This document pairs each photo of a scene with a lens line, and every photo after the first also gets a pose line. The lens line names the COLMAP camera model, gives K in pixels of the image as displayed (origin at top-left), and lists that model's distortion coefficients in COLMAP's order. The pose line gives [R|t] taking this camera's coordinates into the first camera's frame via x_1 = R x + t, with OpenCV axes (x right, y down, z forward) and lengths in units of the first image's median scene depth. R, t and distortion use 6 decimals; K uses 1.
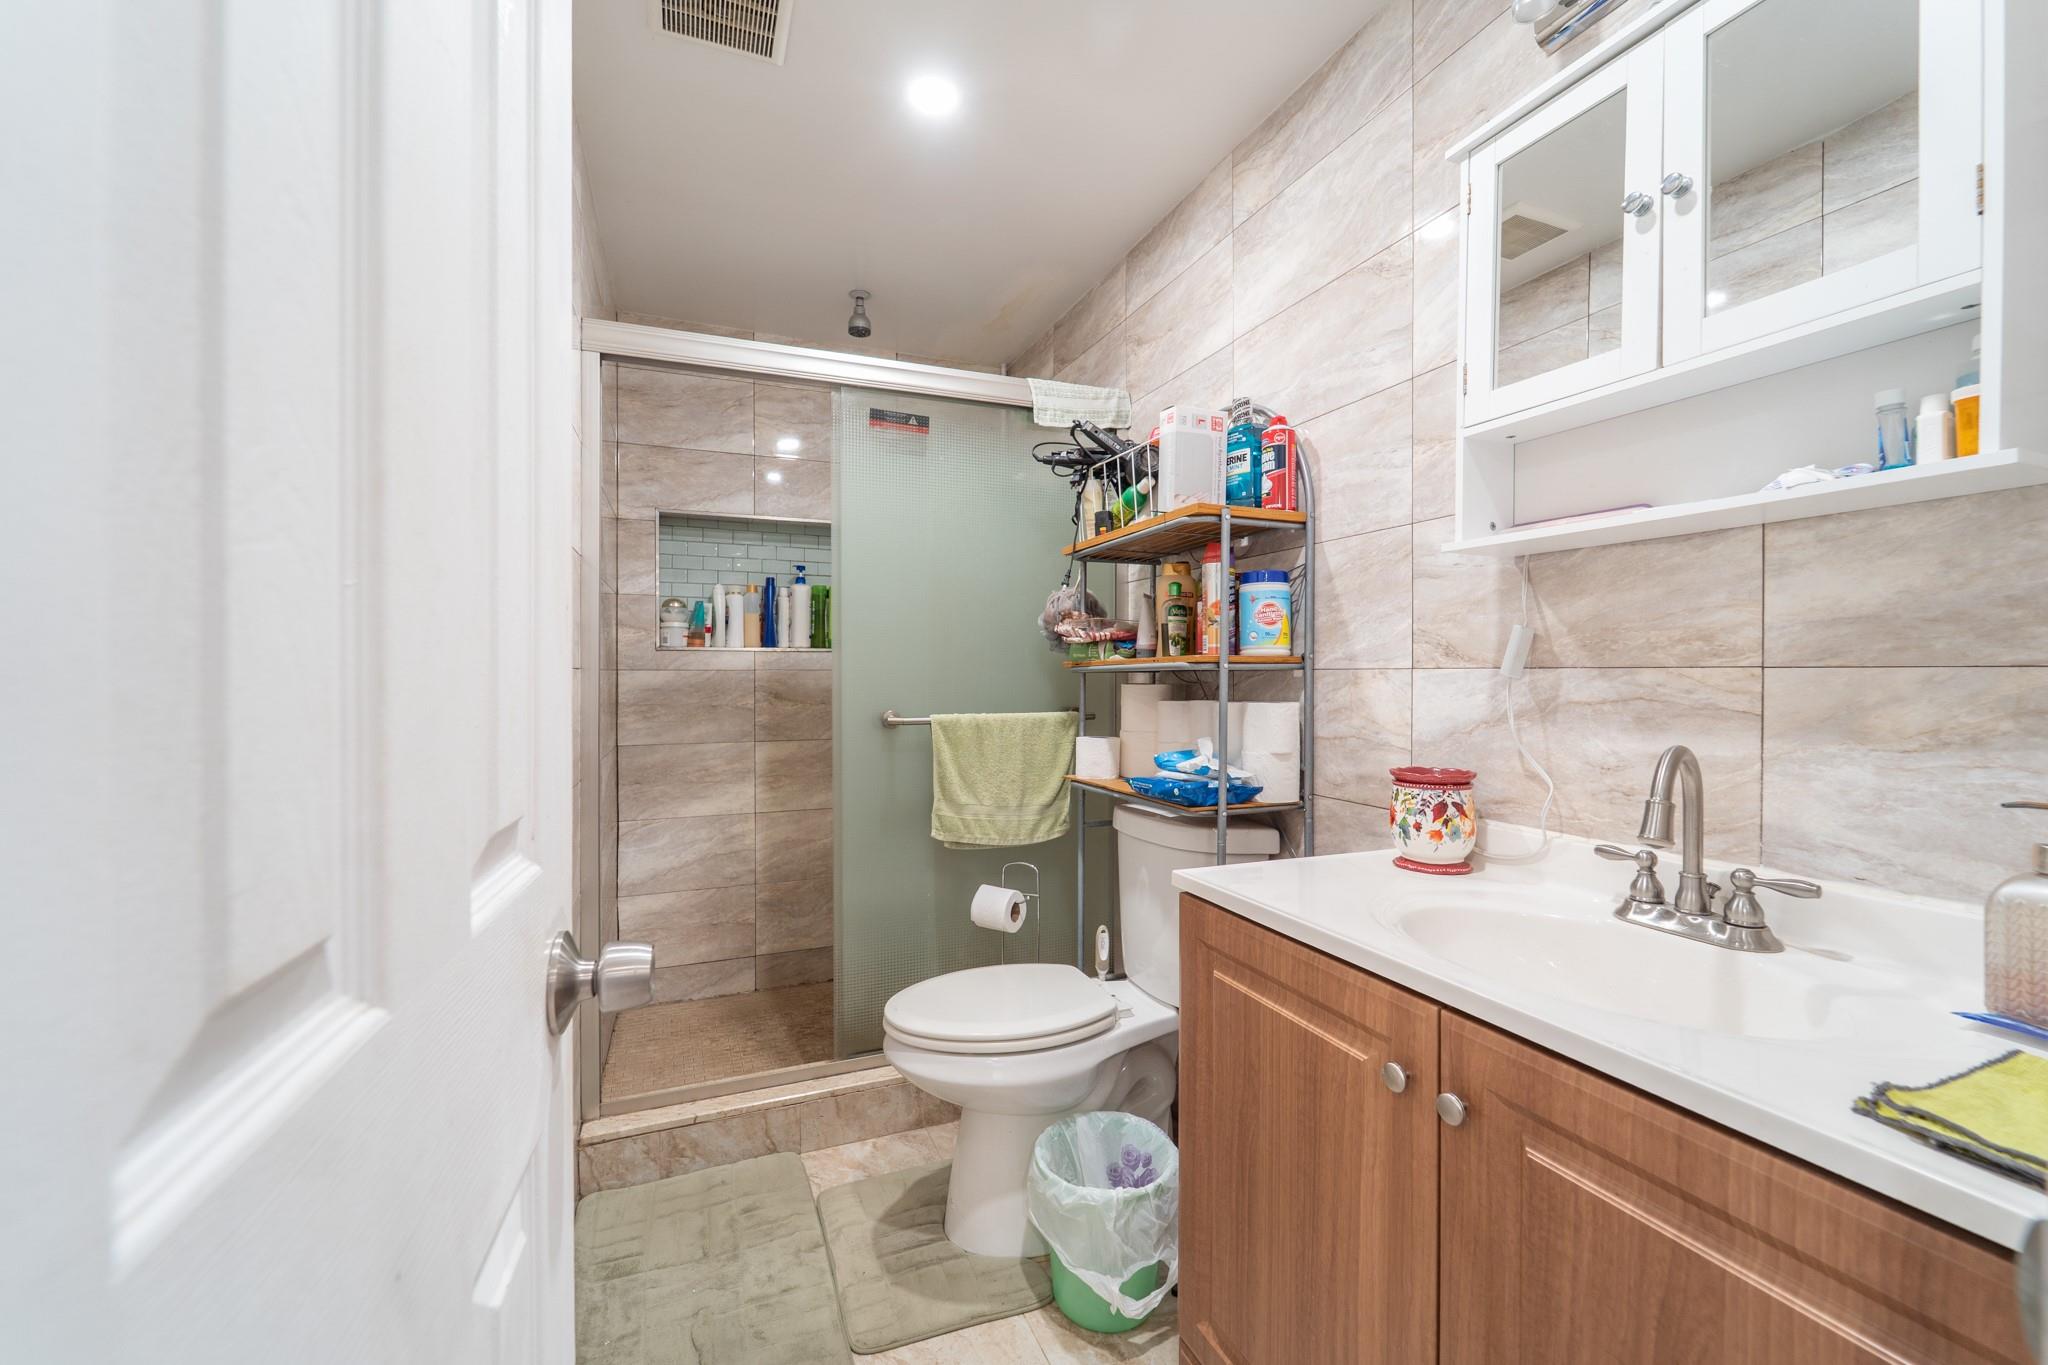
lens RADIAL K [[833.2, 0, 1026.2], [0, 833.2, 679.4], [0, 0, 1]] dist [0.007729, -0.001200]
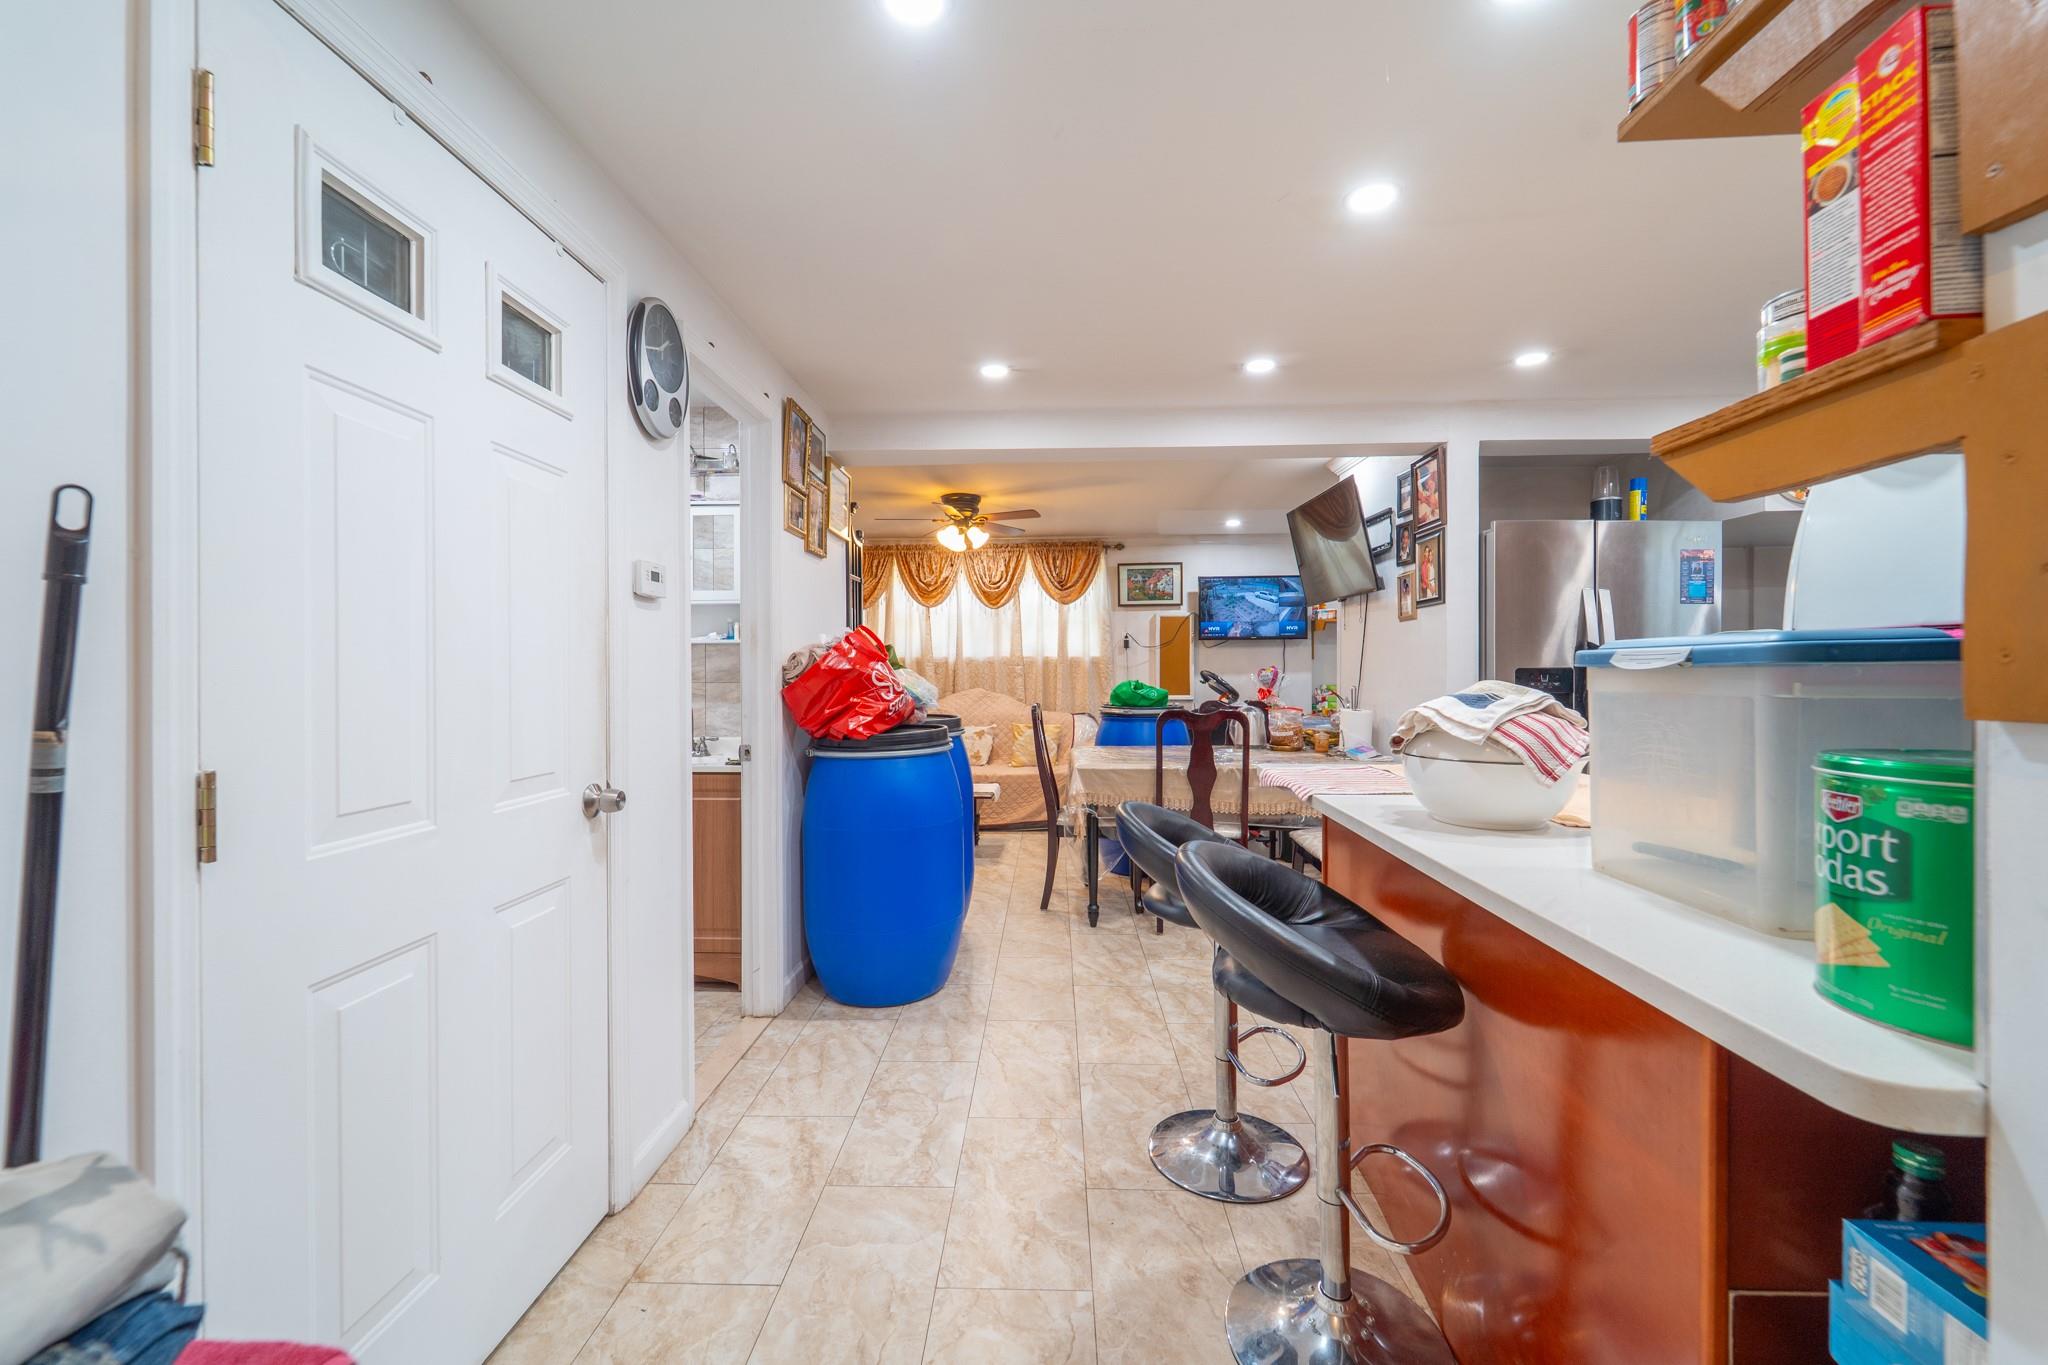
lens RADIAL K [[833.2, 0, 1023.9], [0, 833.2, 679.7], [0, 0, 1]] dist [0.007729, -0.001200]
pose [[0.426898, -0.003842, 0.904292, -1.982672], [0.011474, 0.999933, -0.001169, -0.008196], [-0.904227, 0.010875, 0.426914, -1.976394]]
